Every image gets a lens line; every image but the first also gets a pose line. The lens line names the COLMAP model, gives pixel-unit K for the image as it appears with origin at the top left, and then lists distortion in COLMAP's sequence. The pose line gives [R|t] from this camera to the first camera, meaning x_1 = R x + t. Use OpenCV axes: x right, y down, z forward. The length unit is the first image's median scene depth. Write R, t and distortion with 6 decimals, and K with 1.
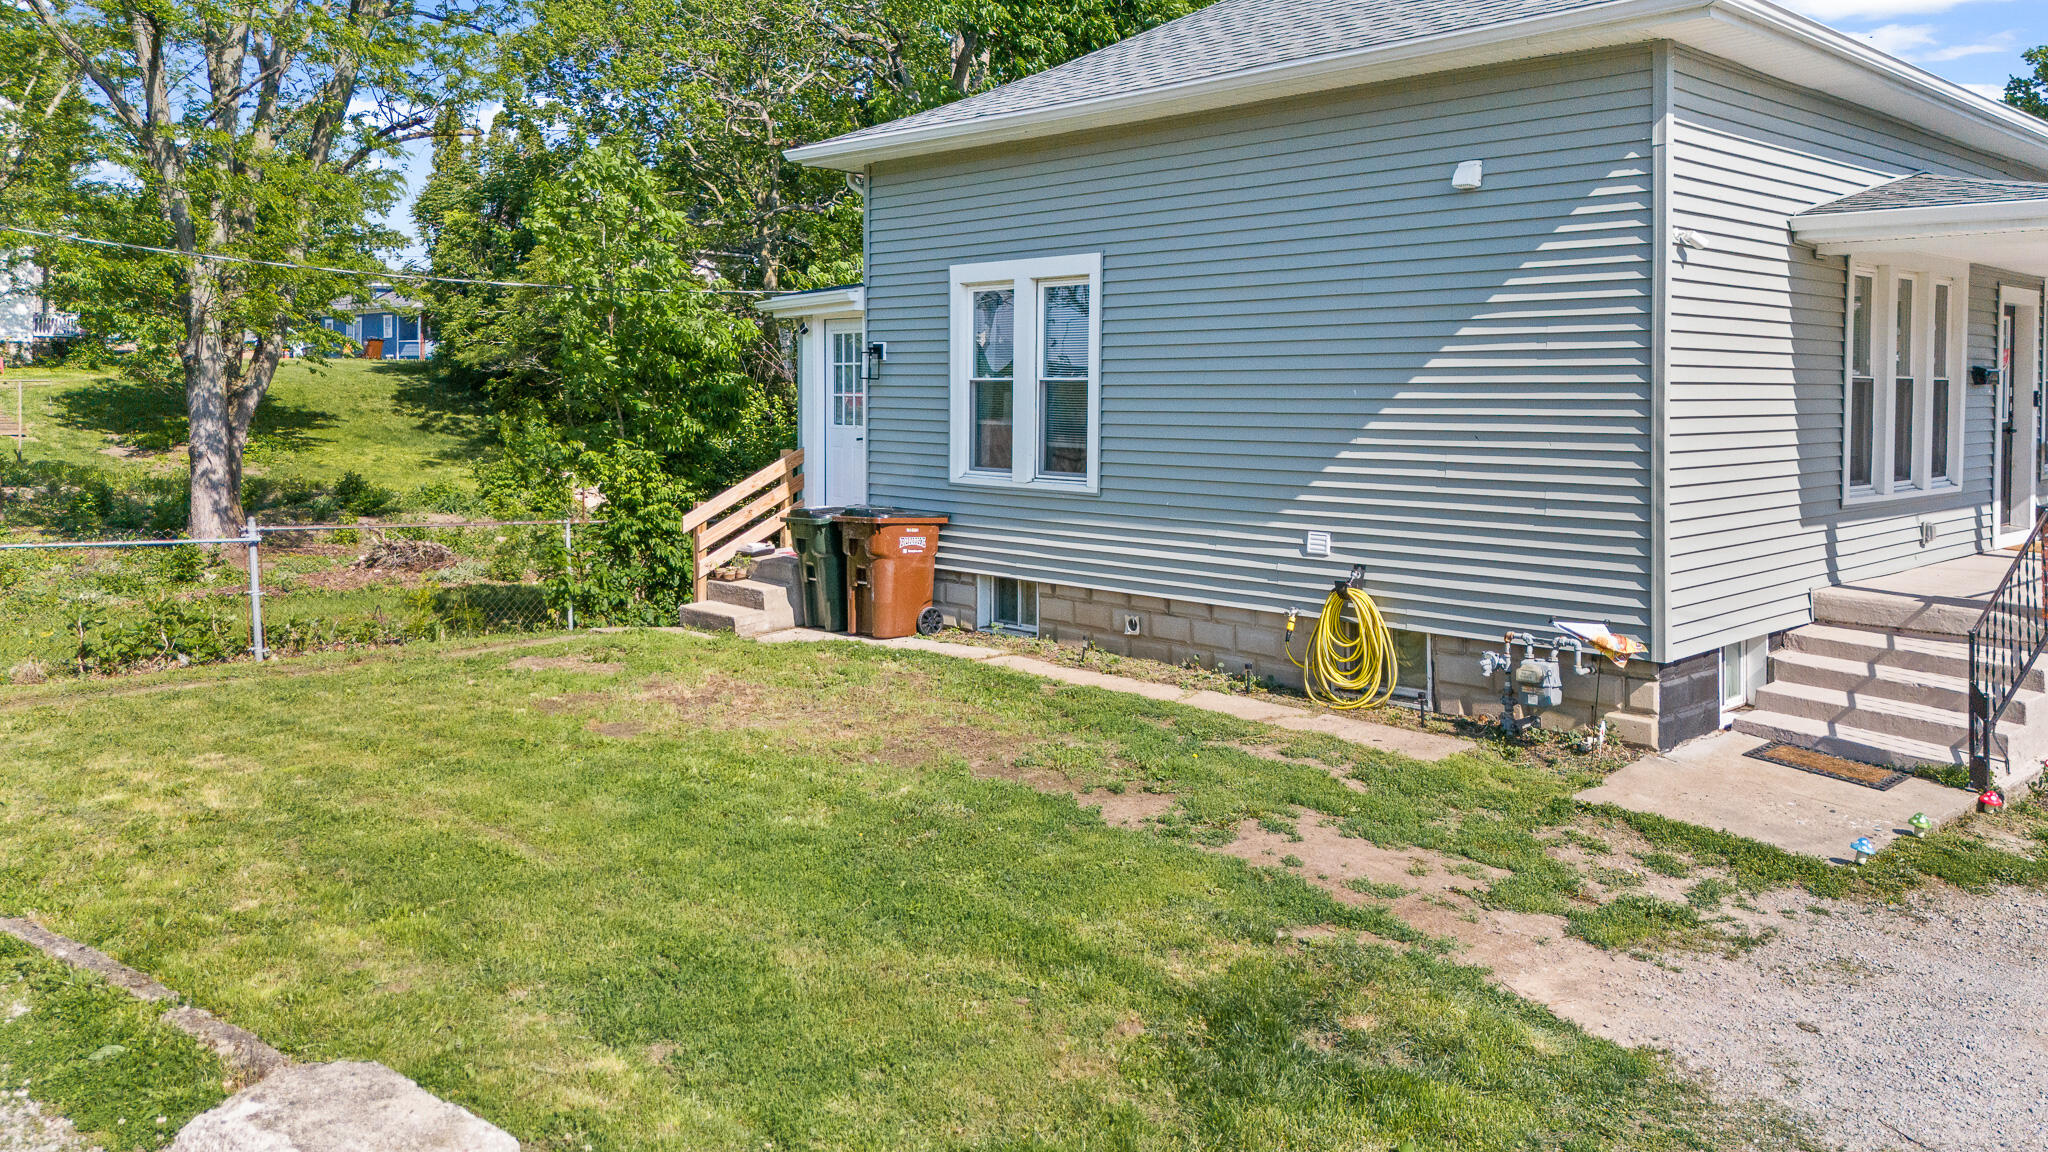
lens RADIAL K [[1536.8, 0, 1014.1], [0, 1536.8, 441.9], [0, 0, 1]] dist [0.056103, -0.001180]
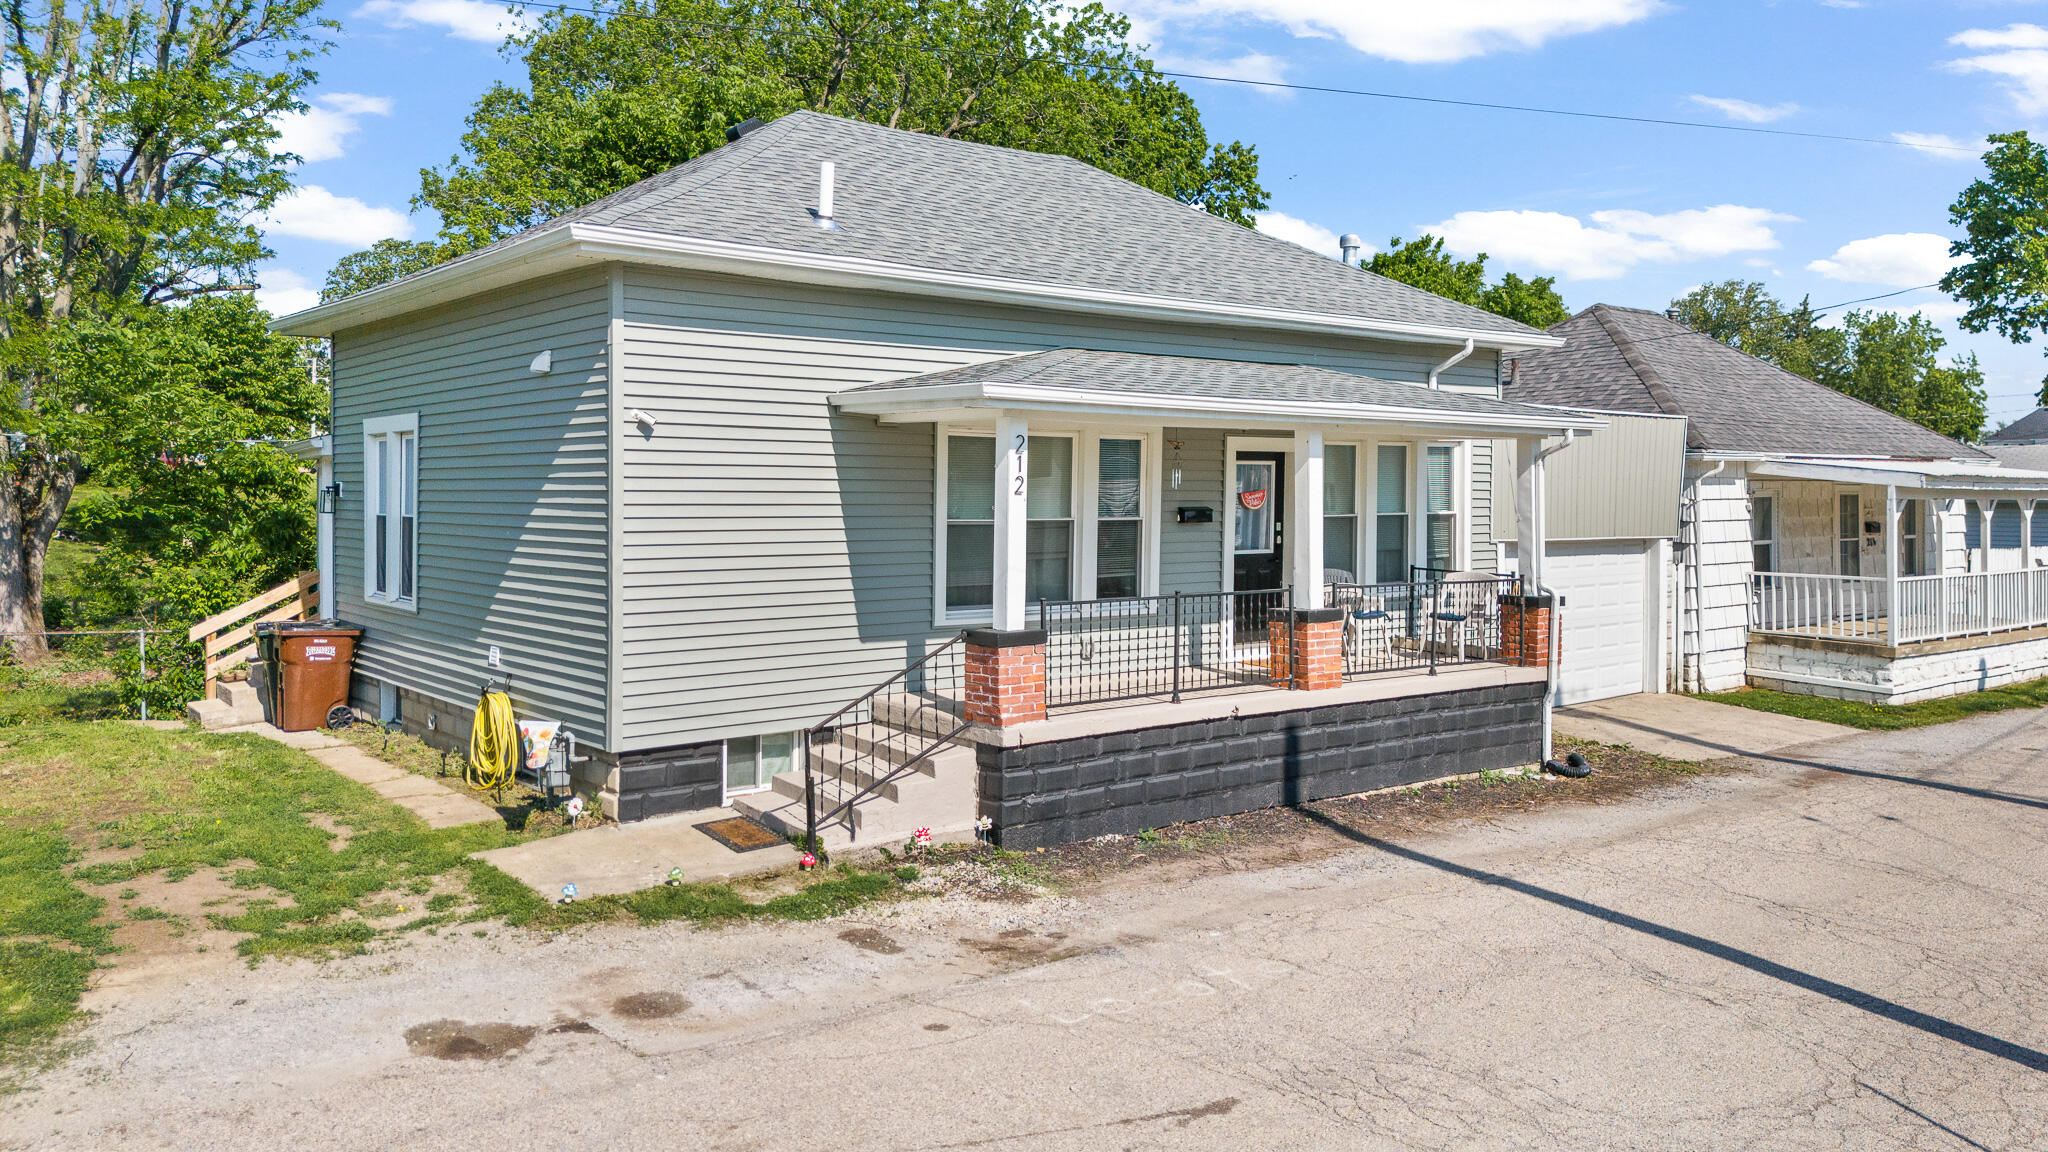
lens RADIAL K [[1521.4, 0, 1000.1], [0, 1521.4, 541.3], [0, 0, 1]] dist [0.113371, -0.147440]
pose [[0.995339, 0.002198, -0.096414, 0.579724], [-0.002448, 0.999994, -0.002479, -0.018809], [0.096408, 0.002704, 0.995338, -0.148213]]
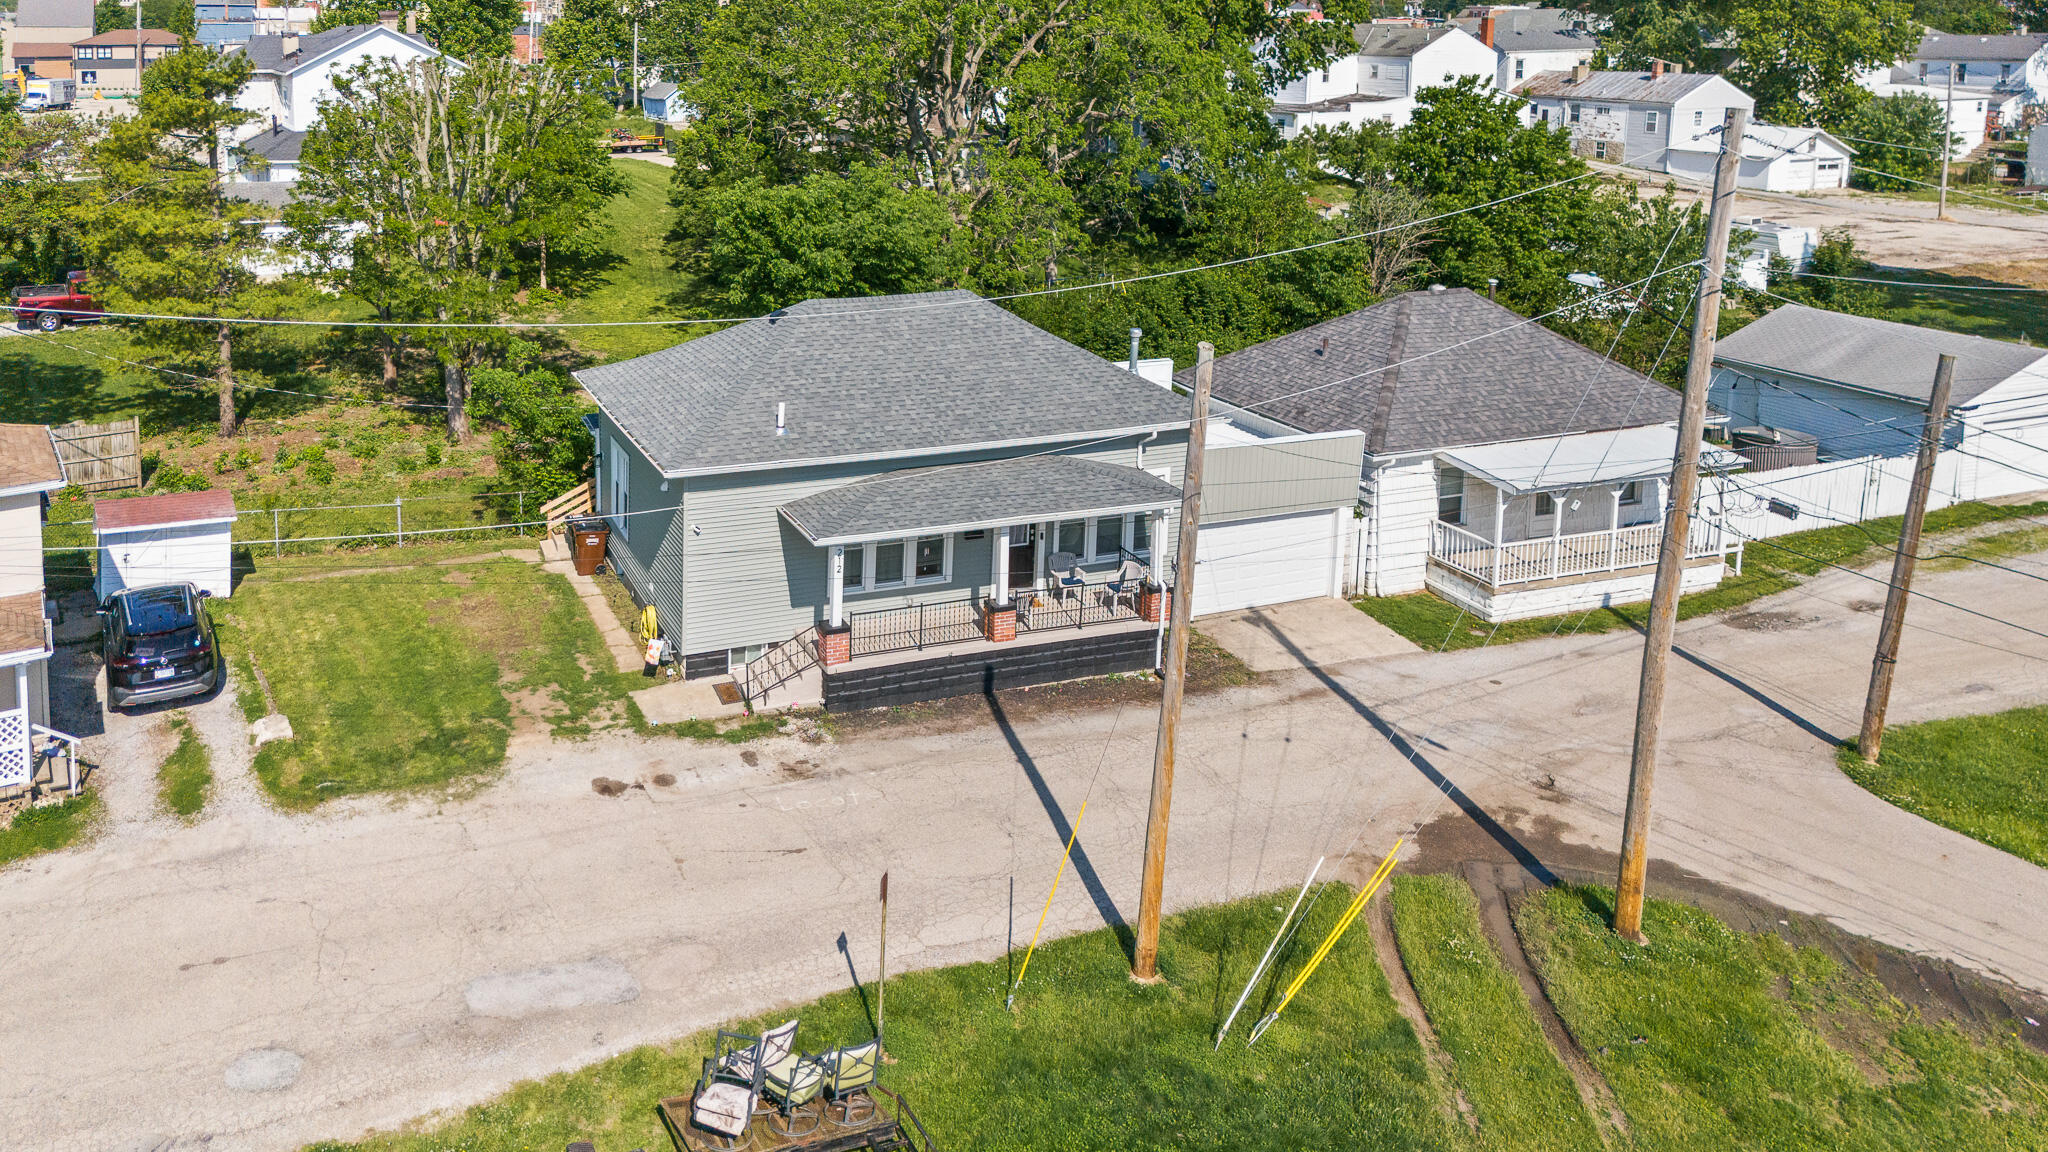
lens RADIAL K [[1504.1, 0, 766.5], [0, 1504.1, 275.7], [0, 0, 1]] dist [0.032789, -0.002503]
pose [[0.904235, 0.059676, -0.422844, 1.270877], [-0.007908, 0.992358, 0.123139, -0.707156], [0.426961, -0.108002, 0.897797, -1.140650]]
